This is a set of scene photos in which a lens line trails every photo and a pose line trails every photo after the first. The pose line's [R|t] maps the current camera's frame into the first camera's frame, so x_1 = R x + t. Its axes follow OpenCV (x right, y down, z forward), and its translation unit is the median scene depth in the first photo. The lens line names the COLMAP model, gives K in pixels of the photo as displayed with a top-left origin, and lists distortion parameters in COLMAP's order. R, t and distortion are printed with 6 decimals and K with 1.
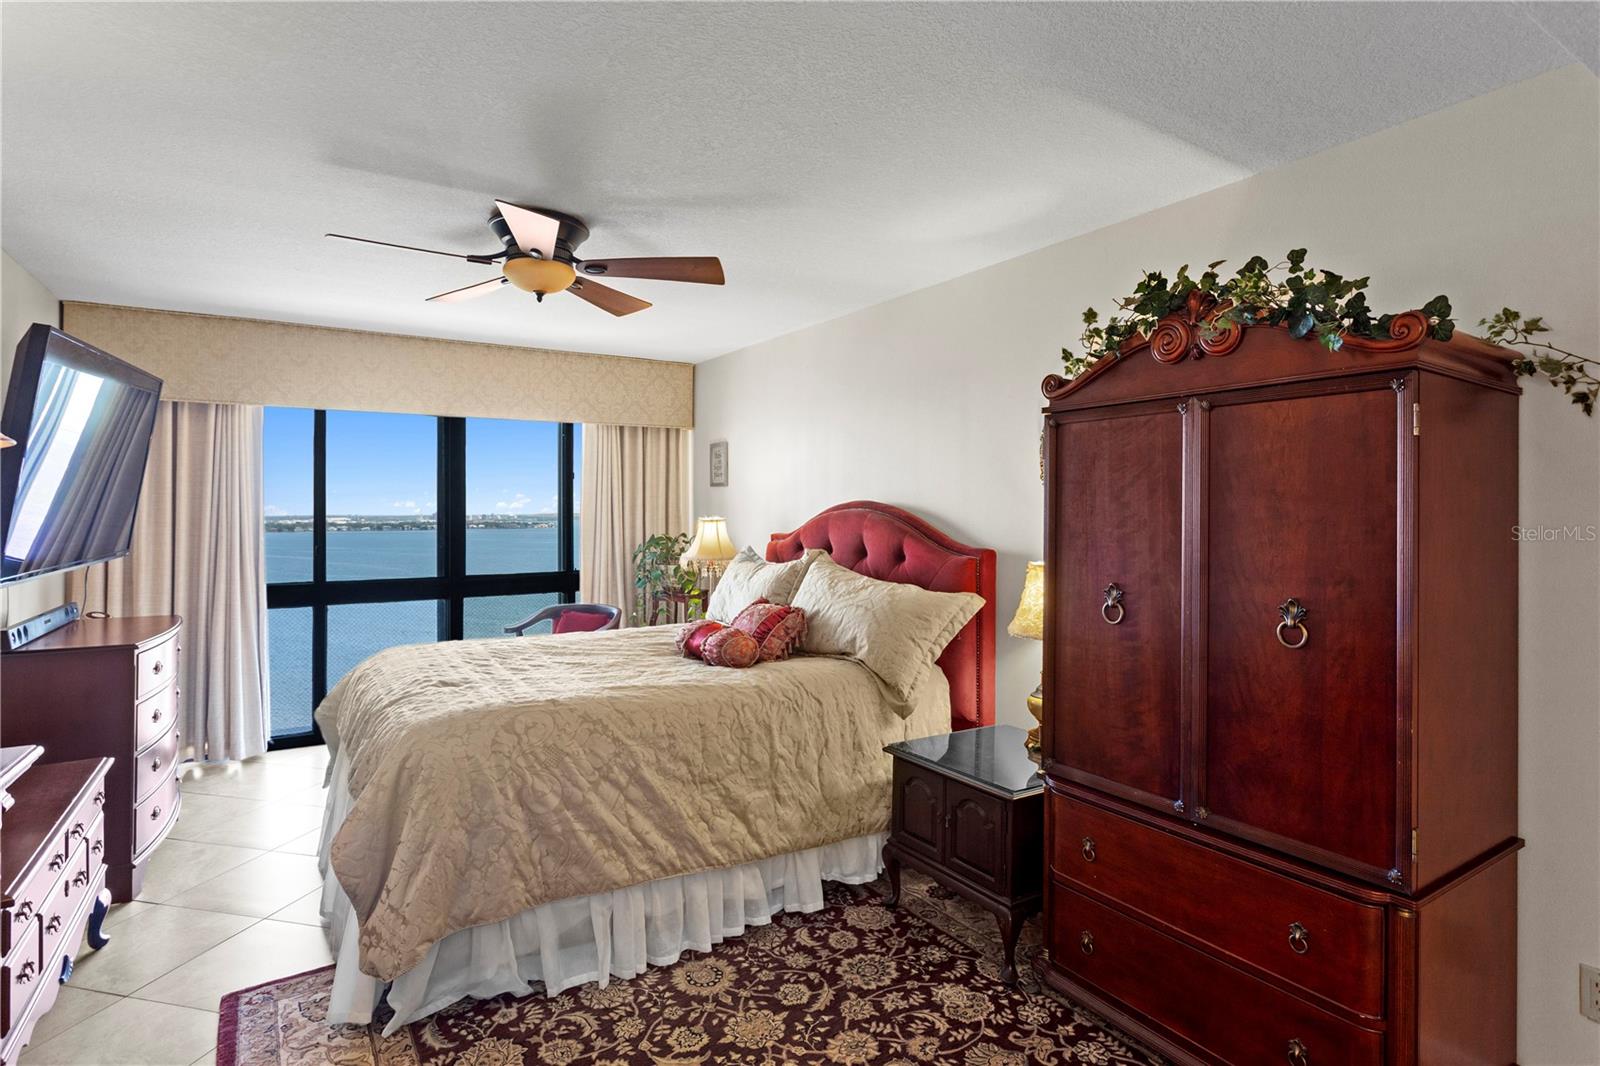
lens RADIAL K [[794.1, 0, 822.7], [0, 794.1, 505.0], [0, 0, 1]] dist [-0.012188, 0.007032]
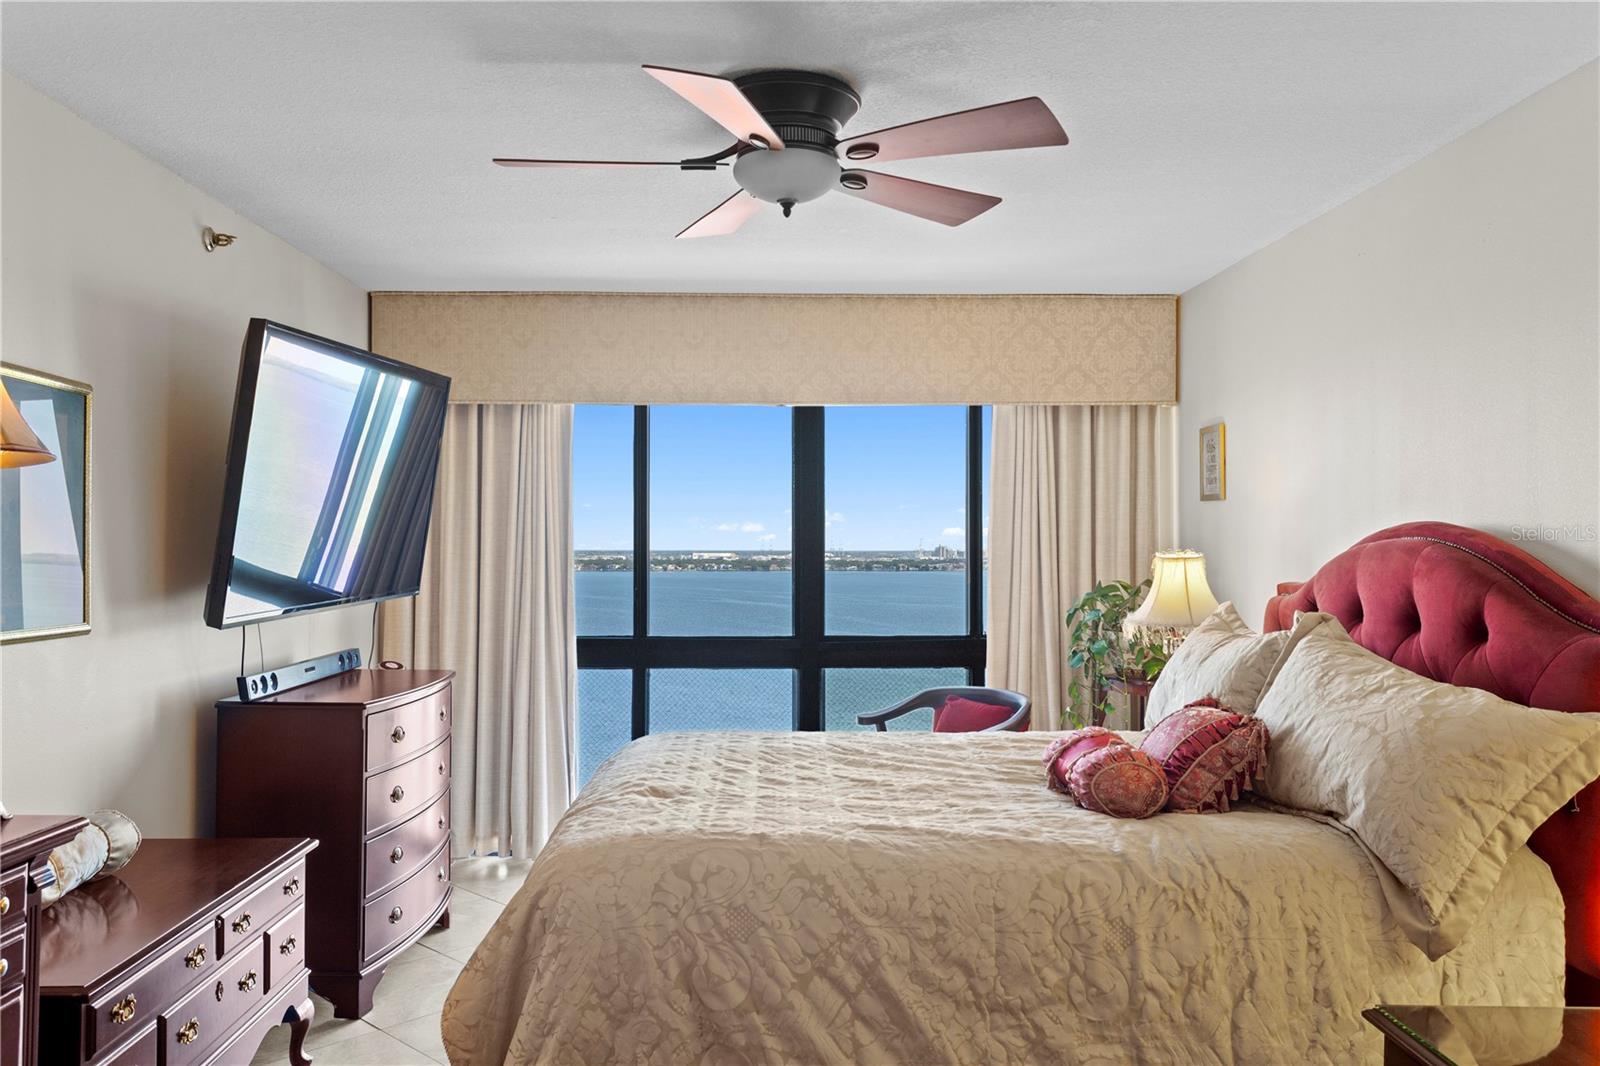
lens RADIAL K [[1241.8, 0, 829.6], [0, 1241.8, 533.6], [0, 0, 1]] dist [0.001315, 0.010932]
pose [[0.856459, -0.002213, -0.516210, 0.175970], [0.001429, 0.999997, -0.001915, 0.004202], [0.516213, 0.000903, 0.856460, 0.134703]]
